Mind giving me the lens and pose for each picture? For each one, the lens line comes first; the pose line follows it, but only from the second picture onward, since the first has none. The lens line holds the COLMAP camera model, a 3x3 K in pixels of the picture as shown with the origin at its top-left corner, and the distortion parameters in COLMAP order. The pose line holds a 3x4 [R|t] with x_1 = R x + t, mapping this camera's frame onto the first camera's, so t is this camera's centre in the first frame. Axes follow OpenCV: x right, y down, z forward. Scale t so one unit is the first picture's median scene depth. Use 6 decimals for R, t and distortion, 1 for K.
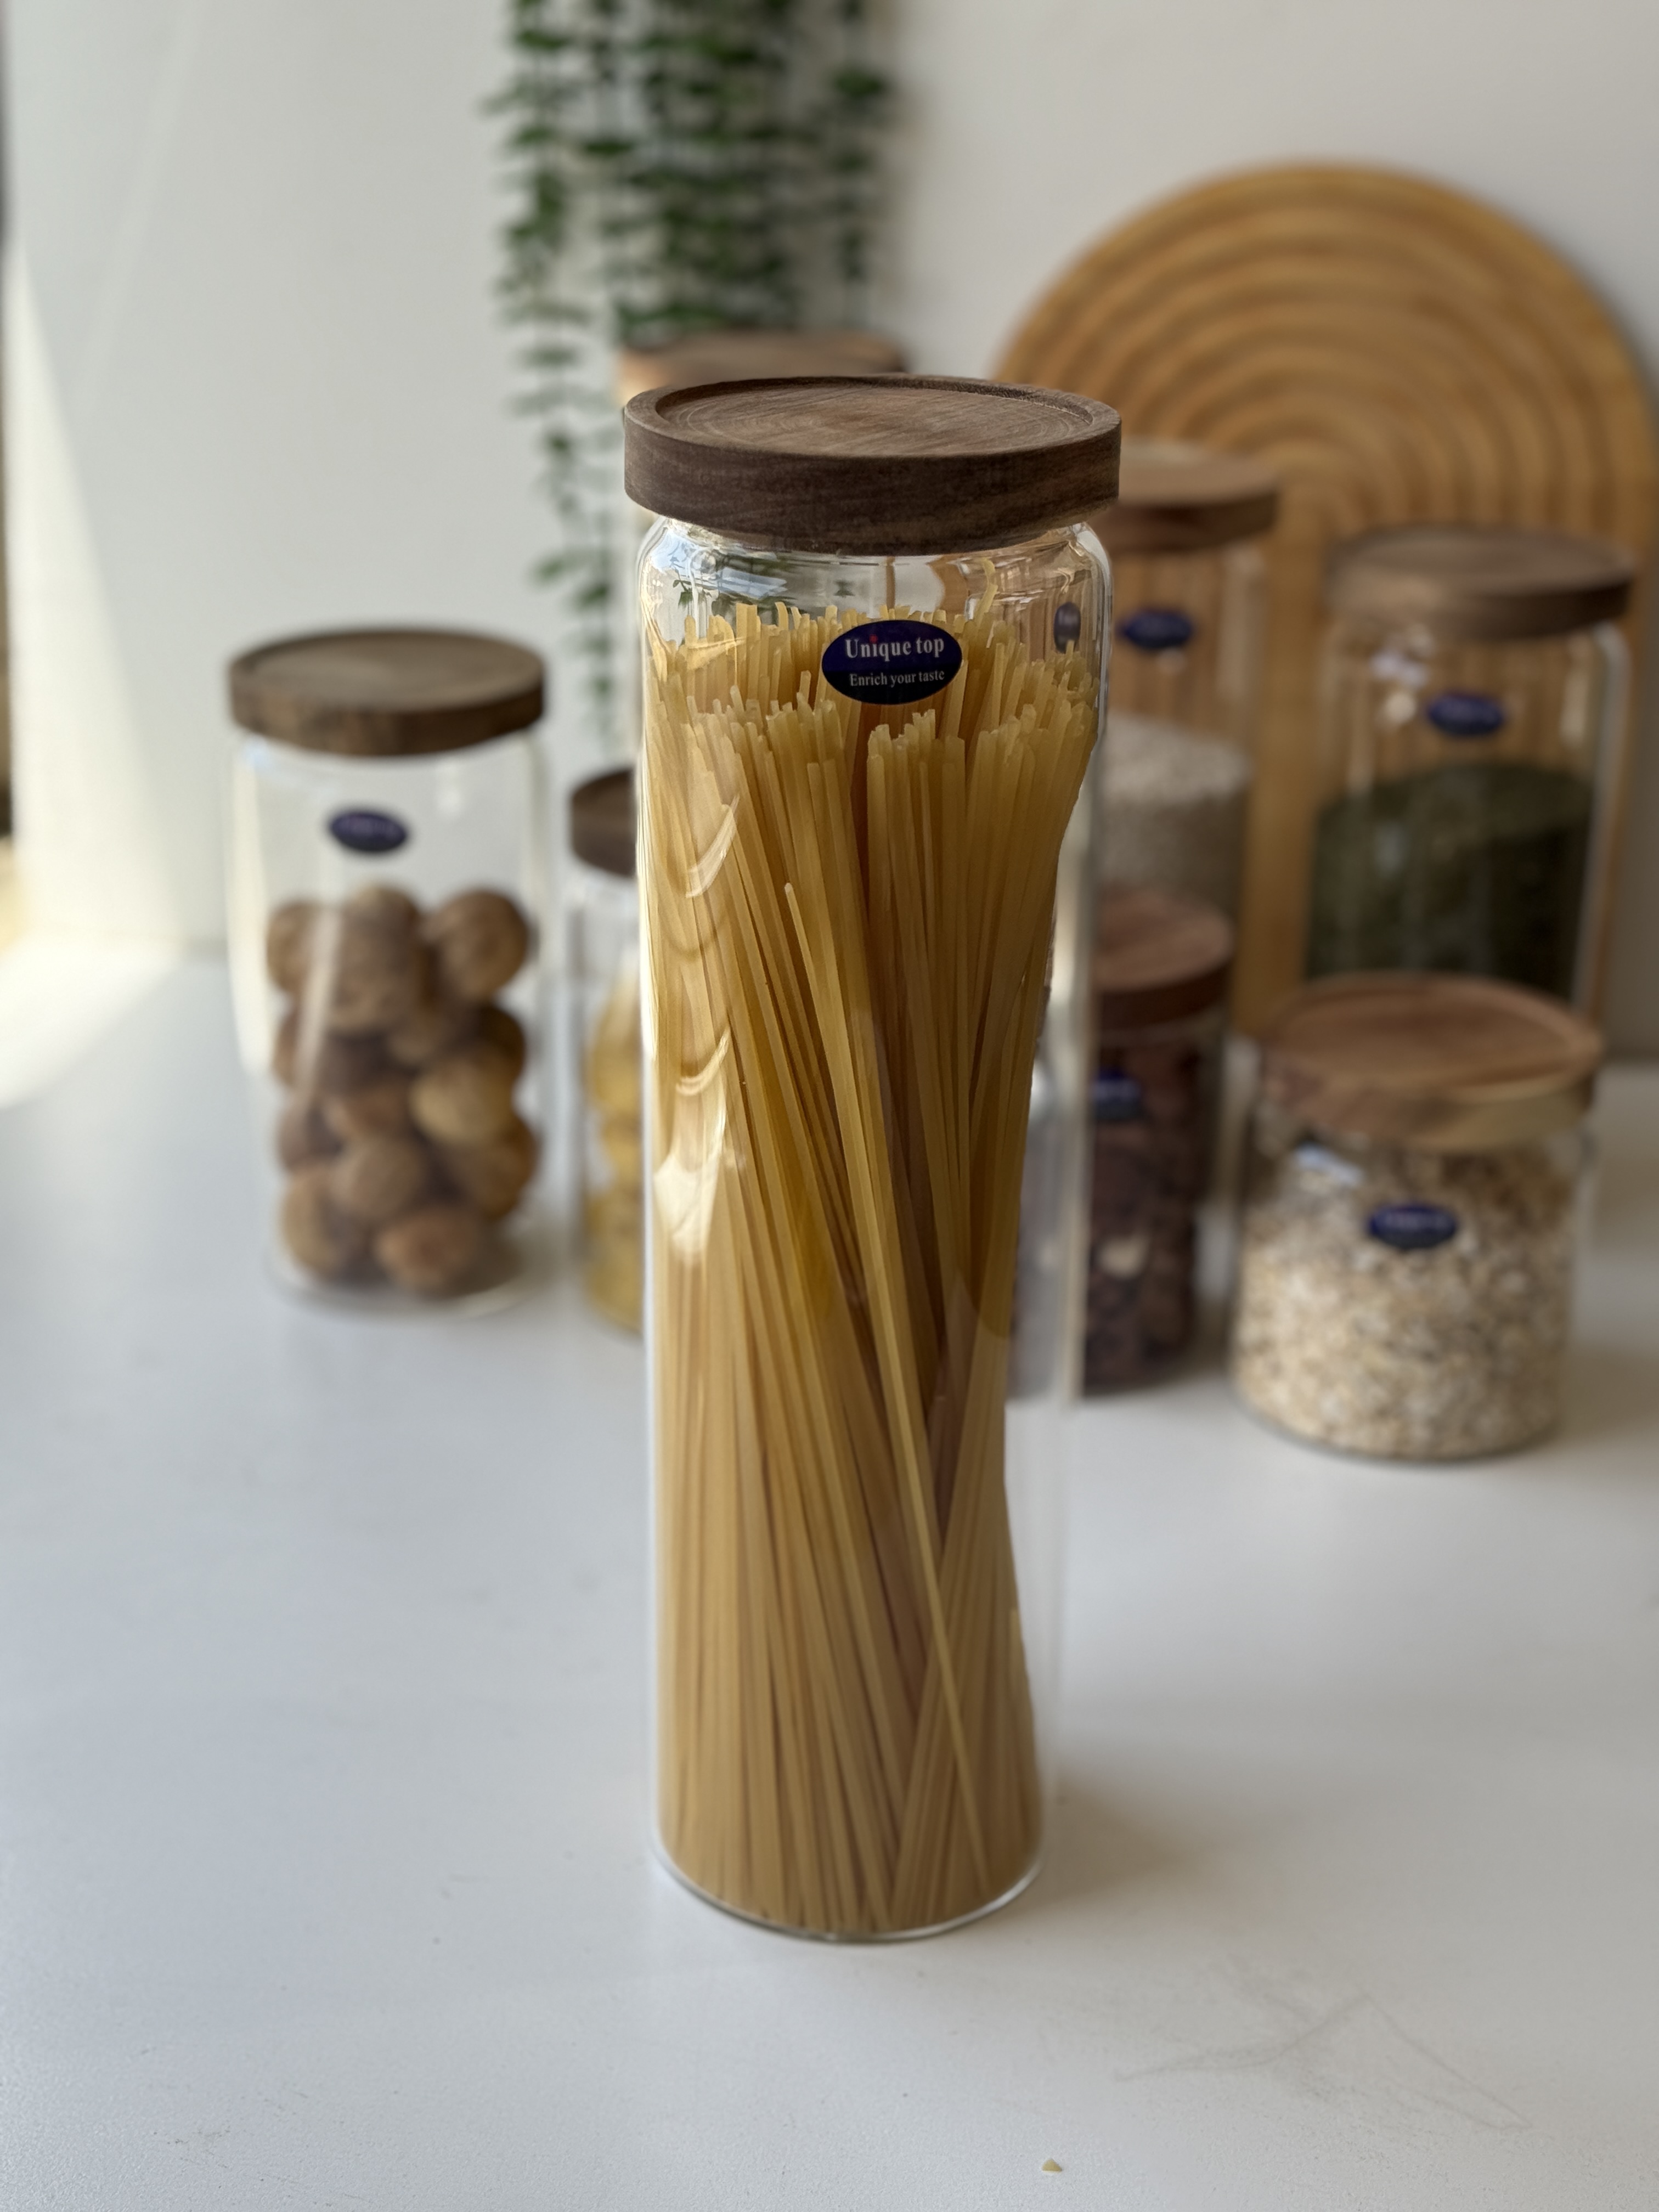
lens RADIAL K [[3161.0, 0, 795.7], [0, 3161.0, 1078.0], [0, 0, 1]] dist [0.055786, 0.000000]
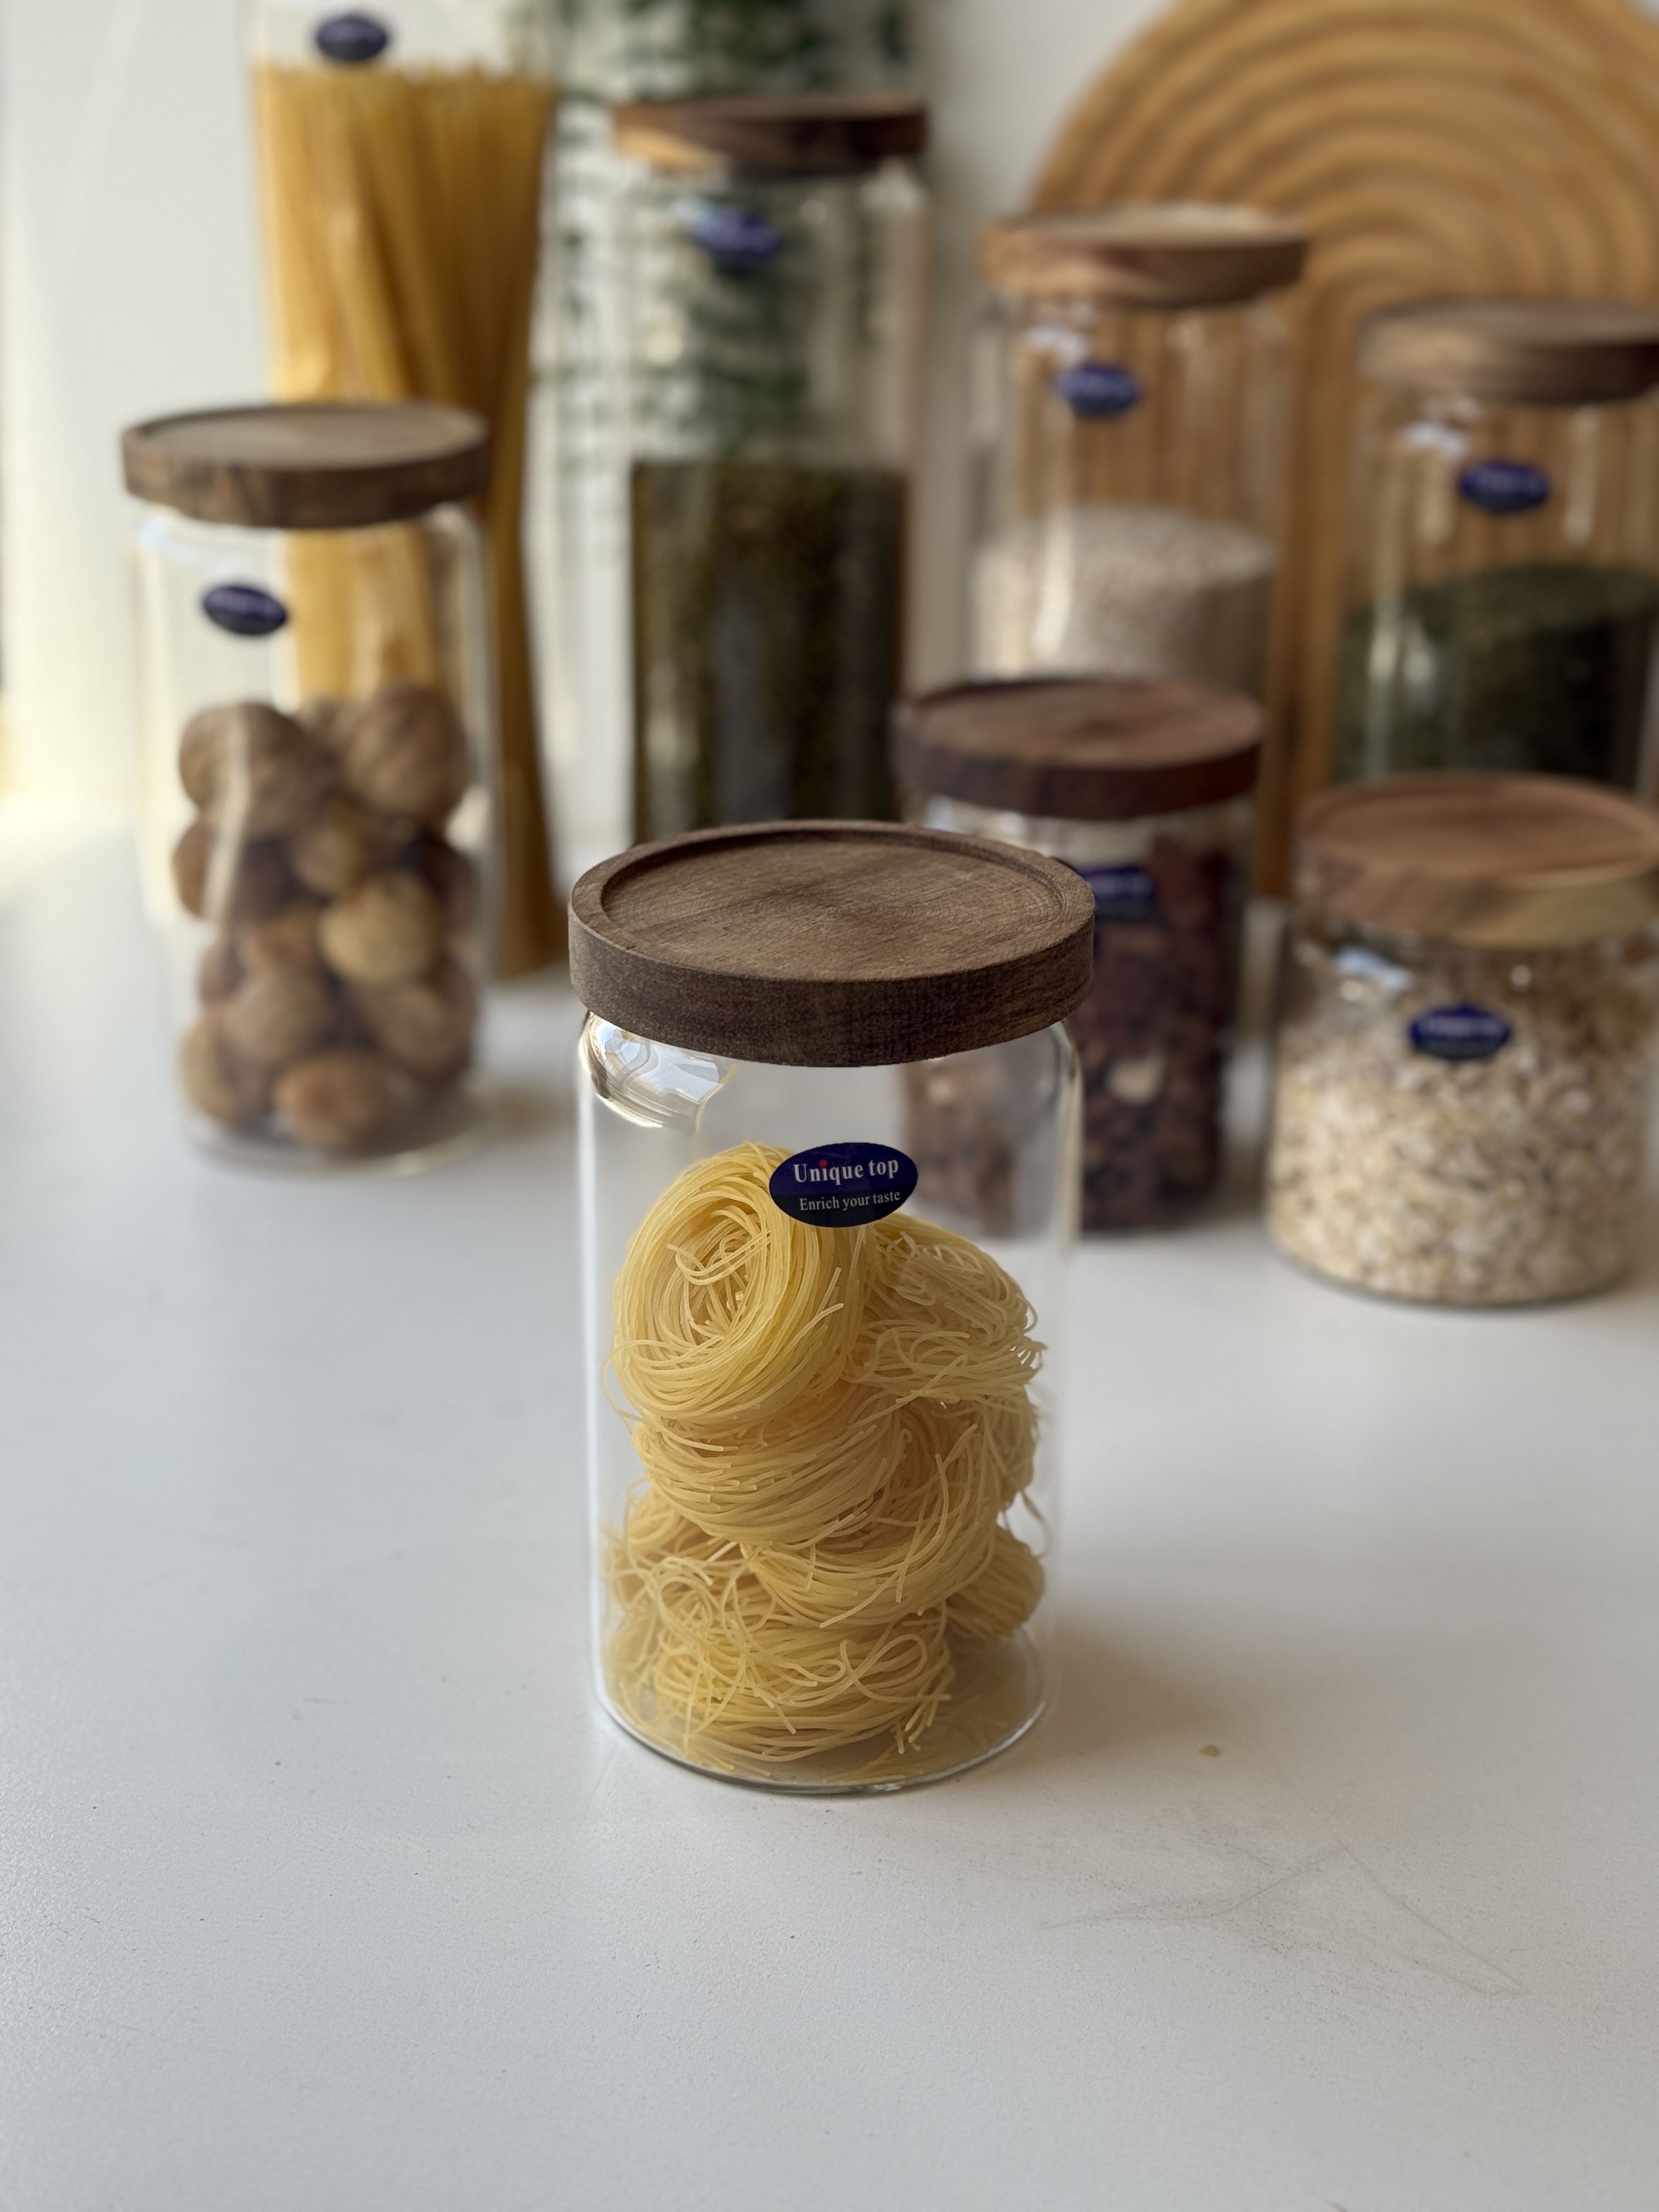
lens RADIAL K [[3161.0, 0, 830.7], [0, 3161.0, 1114.8], [0, 0, 1]] dist [0.055786, 0.000000]
pose [[0.998728, 0.013478, -0.048595, 0.061142], [-0.014099, 0.999823, -0.012468, 0.080423], [0.048418, 0.013138, 0.998741, 0.107244]]
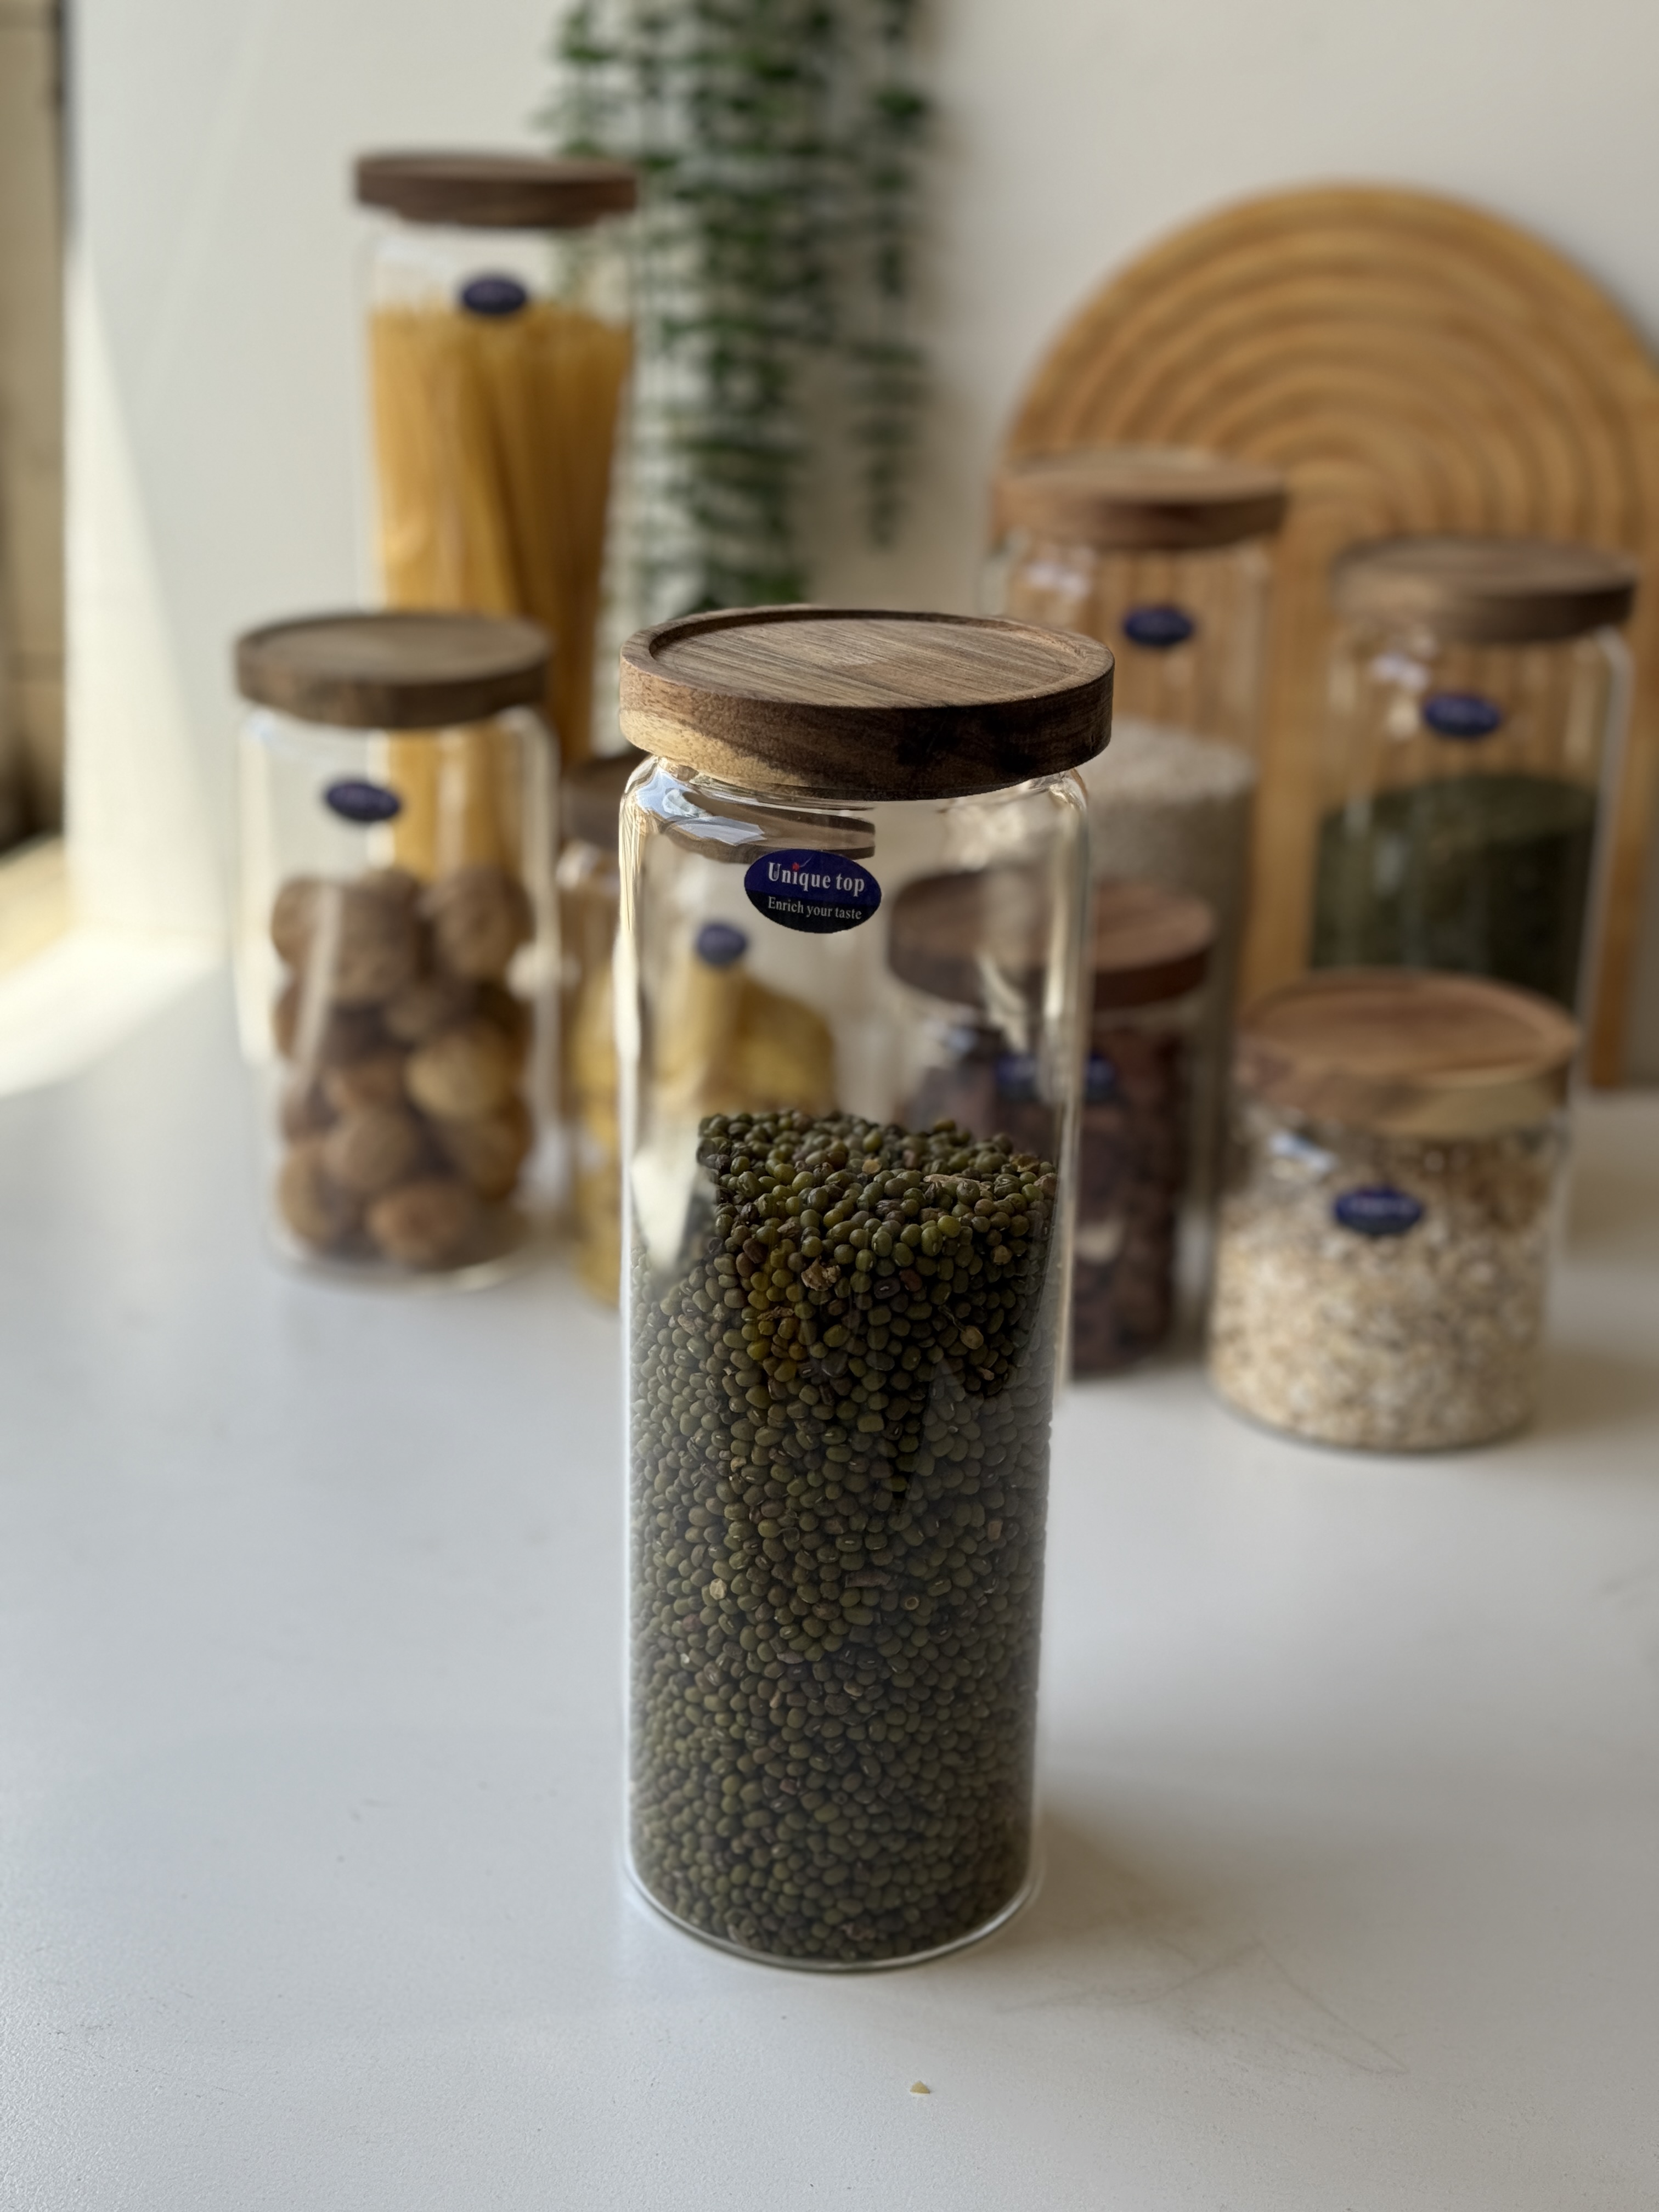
lens RADIAL K [[3161.0, 0, 830.8], [0, 3161.0, 1102.5], [0, 0, 1]] dist [0.055786, 0.000000]
pose [[0.998657, 0.025885, -0.044883, 0.064072], [-0.027108, 0.999272, -0.026862, 0.042368], [0.044155, 0.028043, 0.998631, -0.006850]]
